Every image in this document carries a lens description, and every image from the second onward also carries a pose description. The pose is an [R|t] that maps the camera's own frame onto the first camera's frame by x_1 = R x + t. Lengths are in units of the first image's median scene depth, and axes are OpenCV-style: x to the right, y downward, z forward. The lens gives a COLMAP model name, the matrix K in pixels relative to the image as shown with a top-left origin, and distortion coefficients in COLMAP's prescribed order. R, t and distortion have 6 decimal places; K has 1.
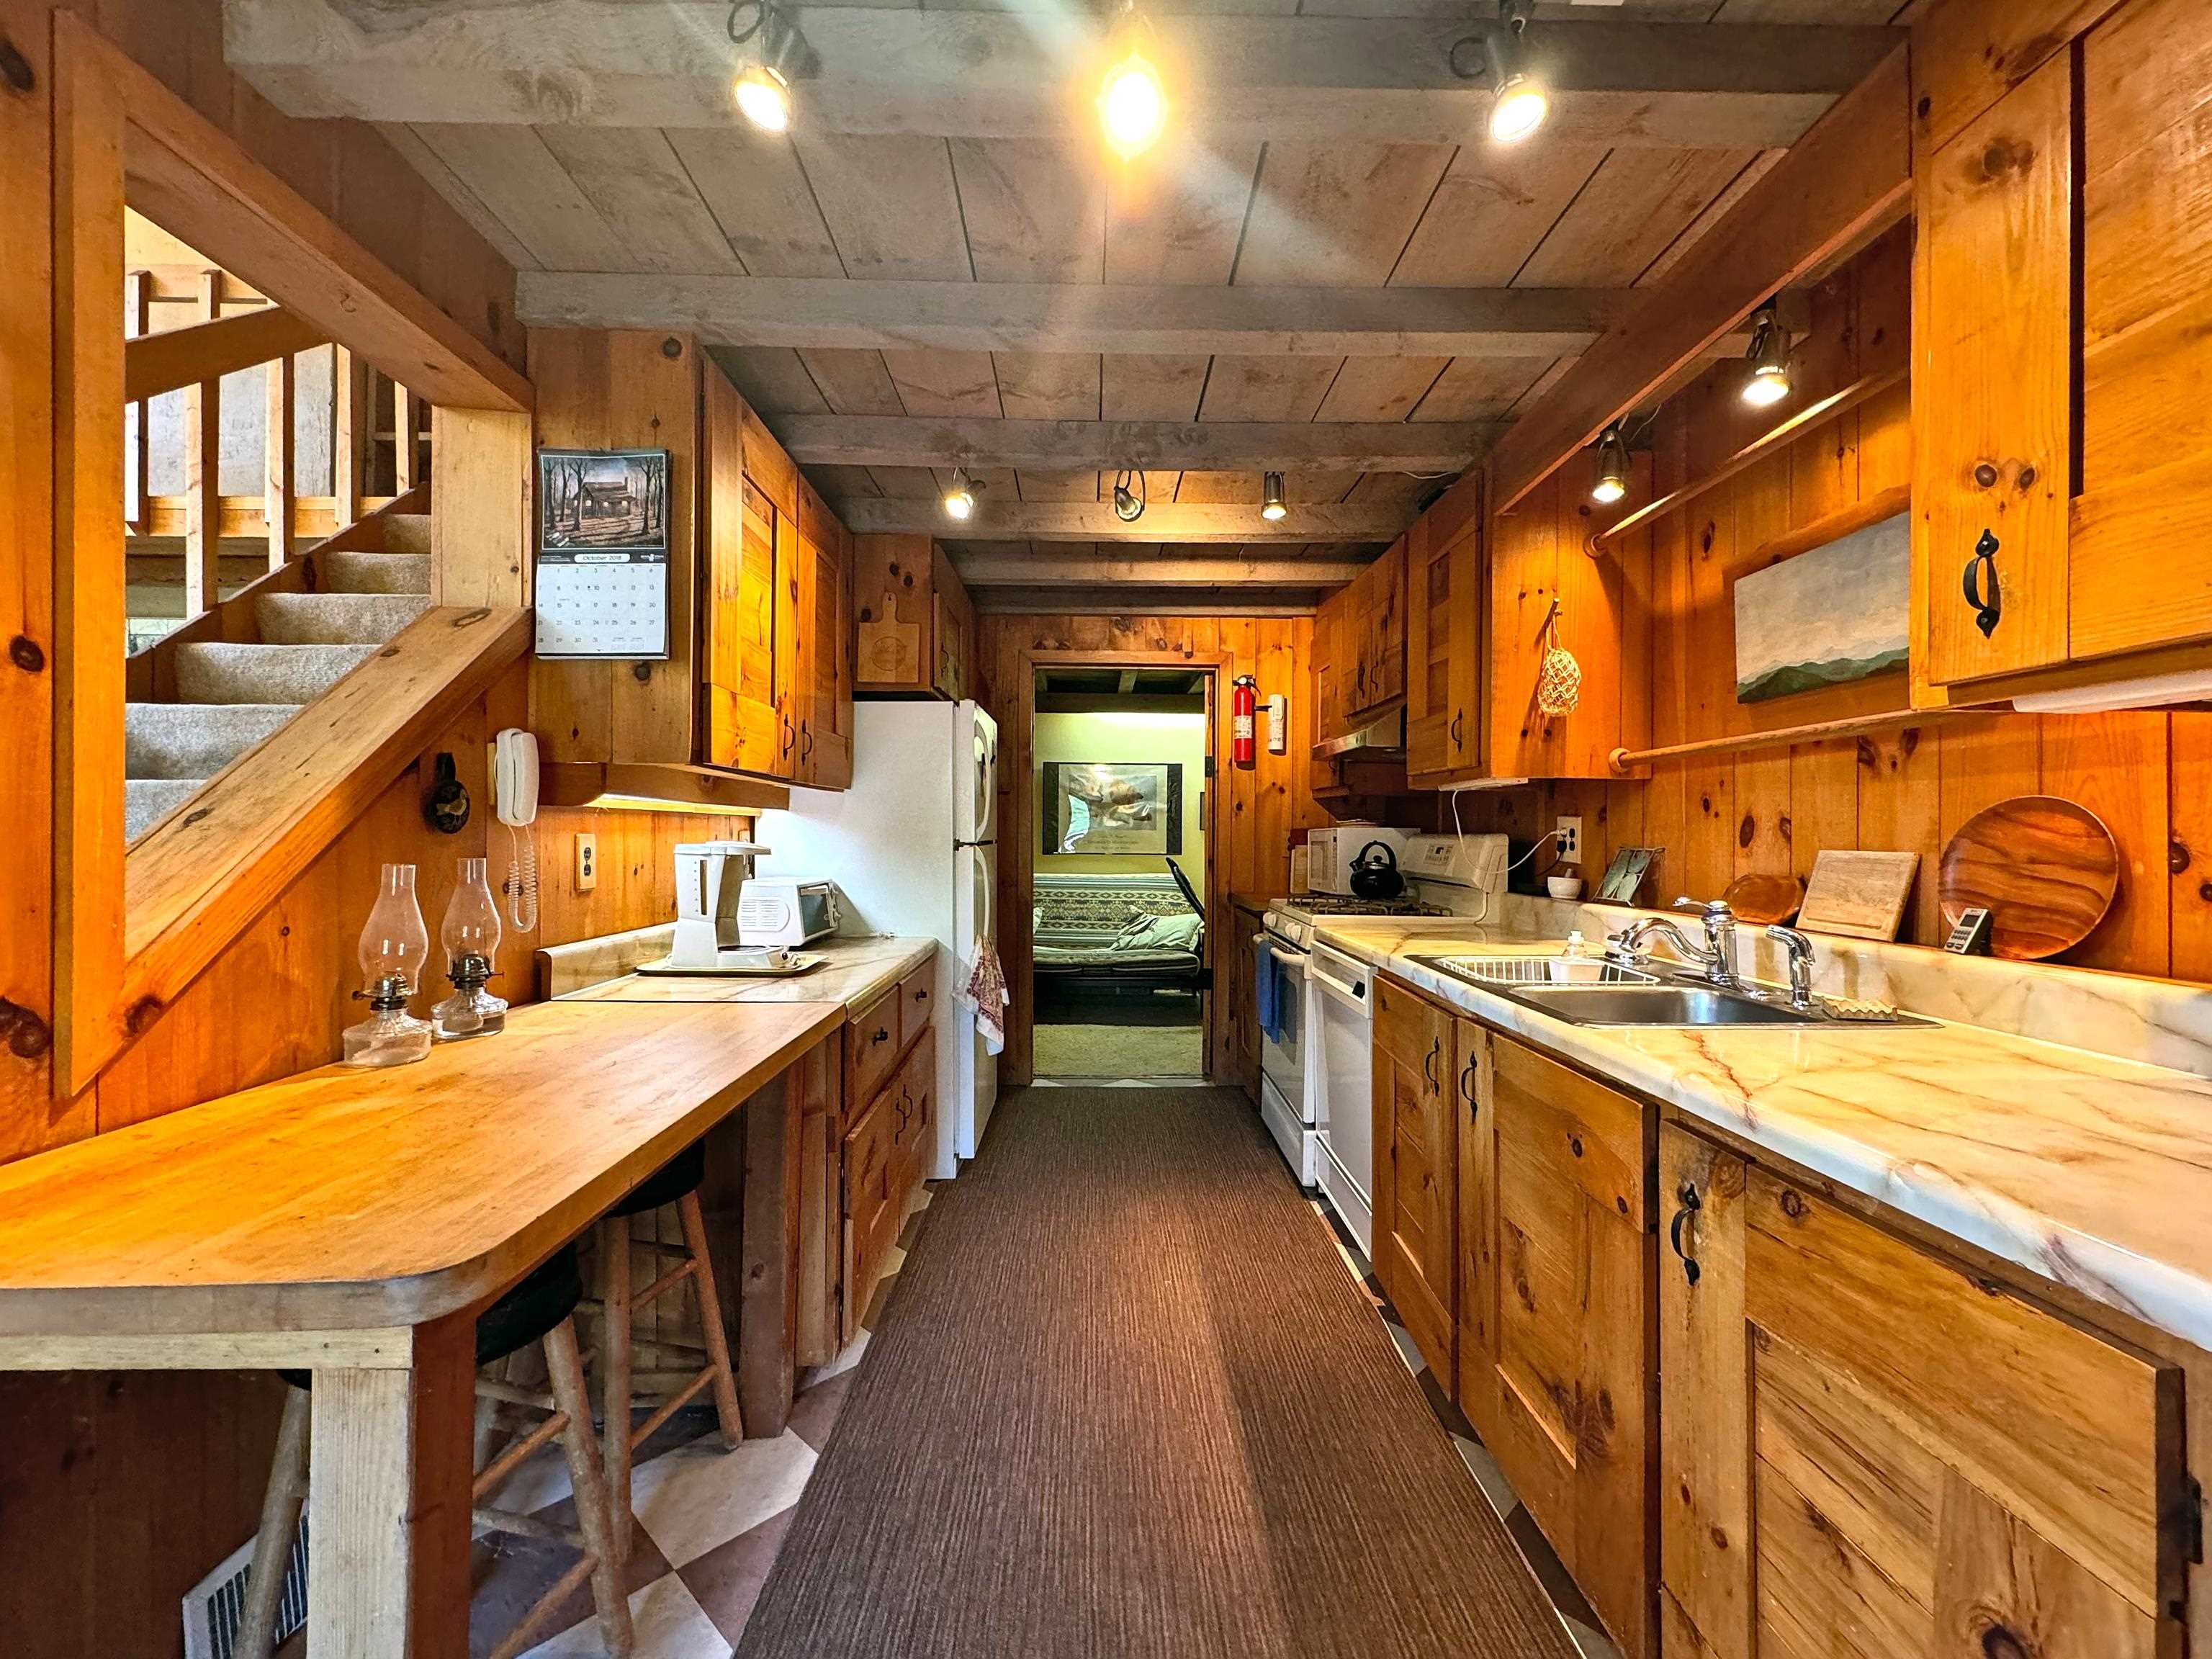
lens RADIAL K [[875.4, 0, 1103.3], [0, 875.4, 829.6], [0, 0, 1]] dist [-0.004302, 0.000626]
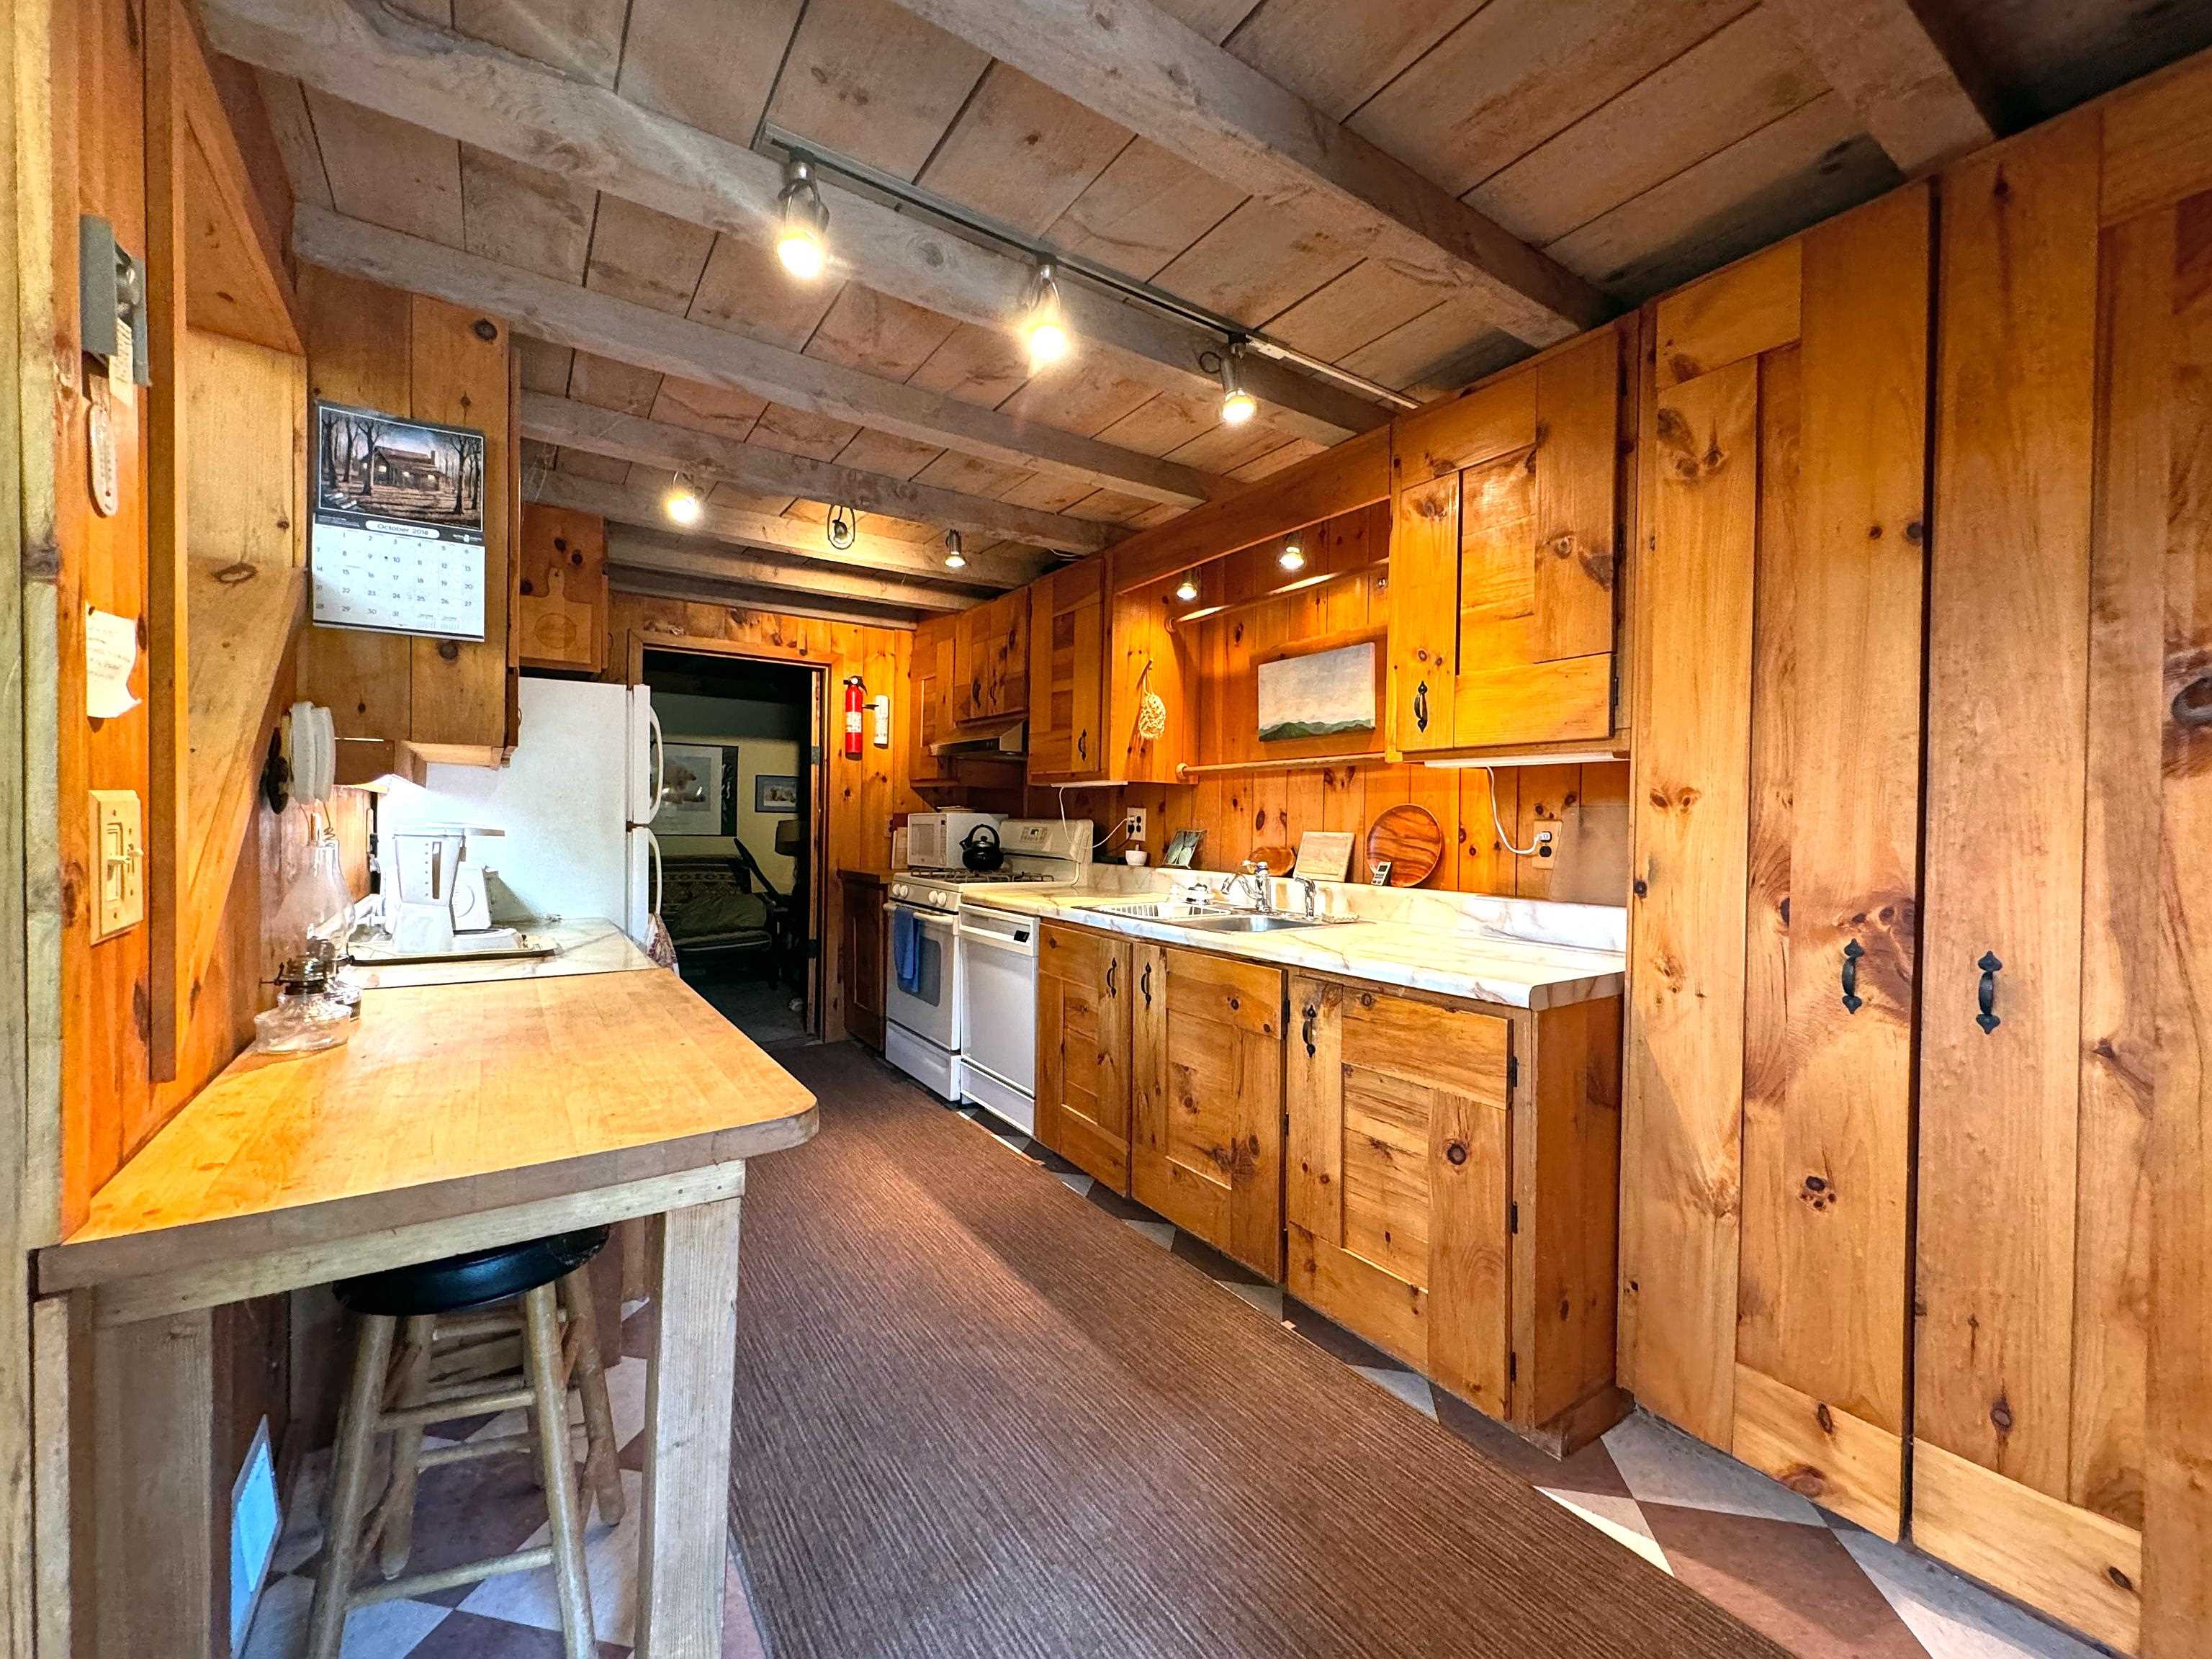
lens RADIAL K [[872.1, 0, 1030.1], [0, 872.1, 828.1], [0, 0, 1]] dist [-0.009405, -0.000053]
pose [[0.864180, 0.002578, 0.503177, -0.450780], [-0.012341, 0.999795, 0.016072, -0.004131], [-0.503032, -0.020099, 0.864034, -0.184018]]
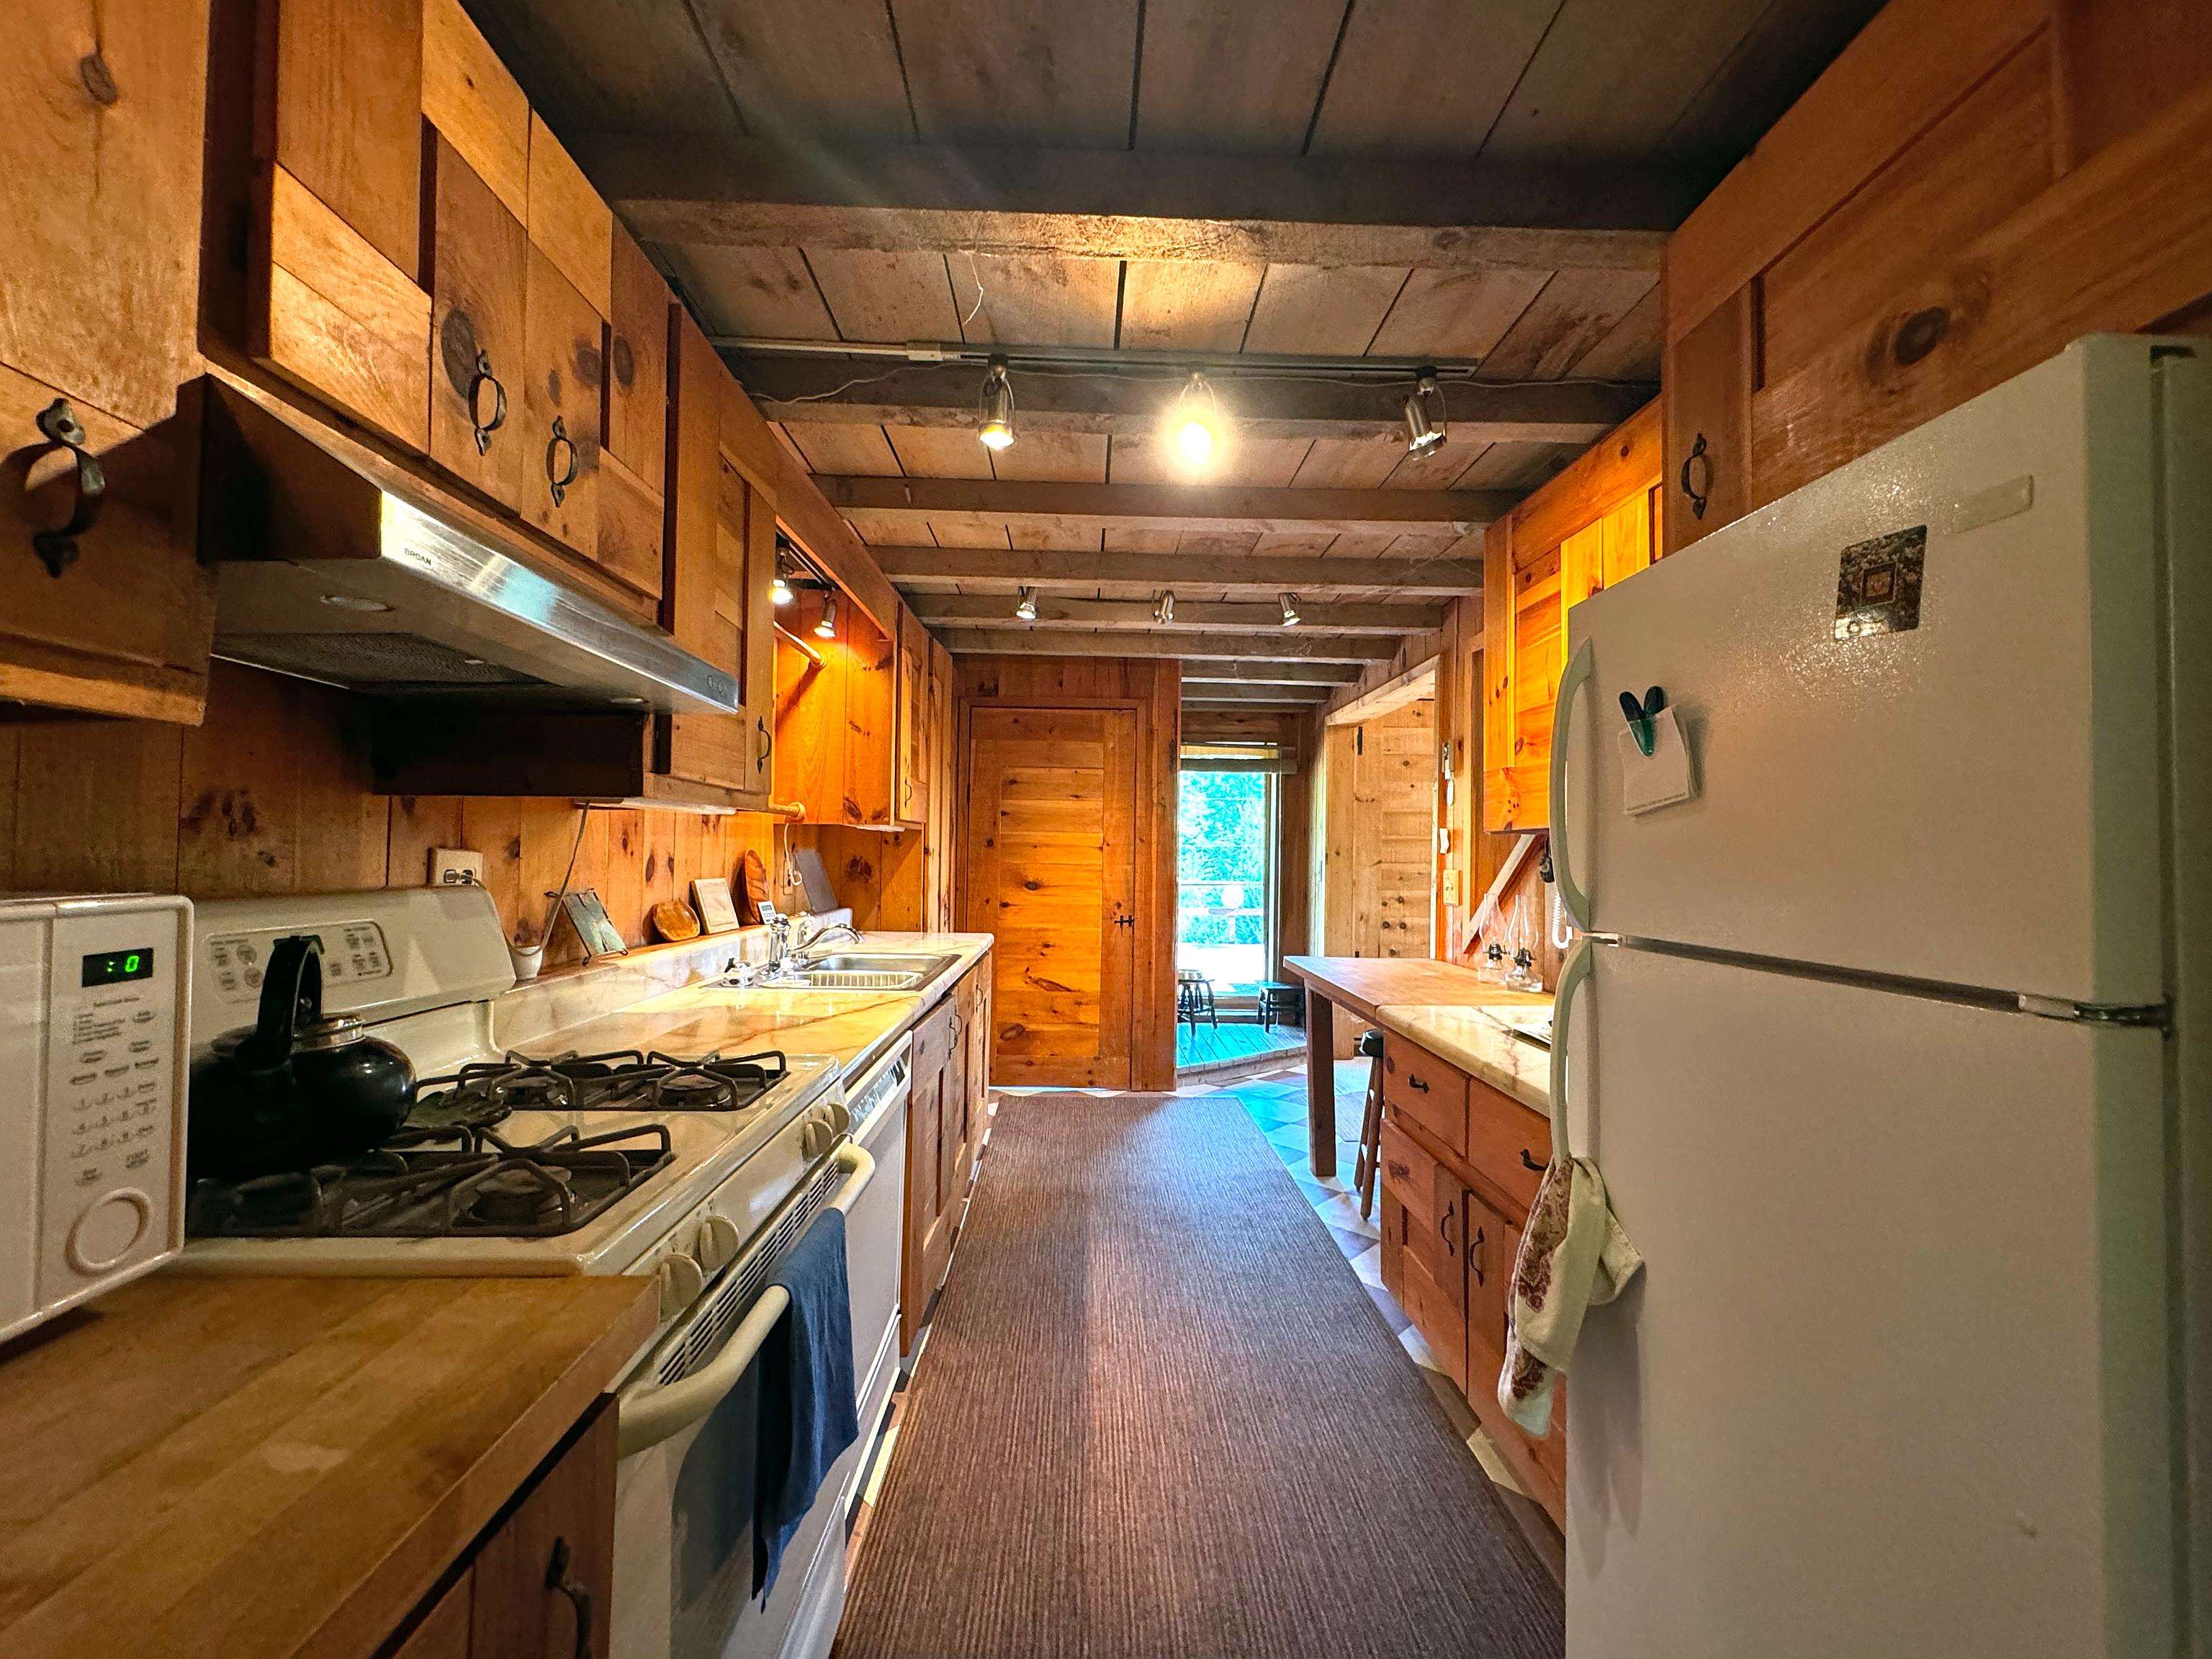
lens RADIAL K [[875.4, 0, 1103.3], [0, 875.4, 829.6], [0, 0, 1]] dist [-0.004302, 0.000626]
pose [[-0.999837, -0.016517, -0.007324, 0.136363], [-0.016262, 0.999301, -0.033660, -0.021283], [0.007875, -0.033536, -0.999406, 2.214045]]
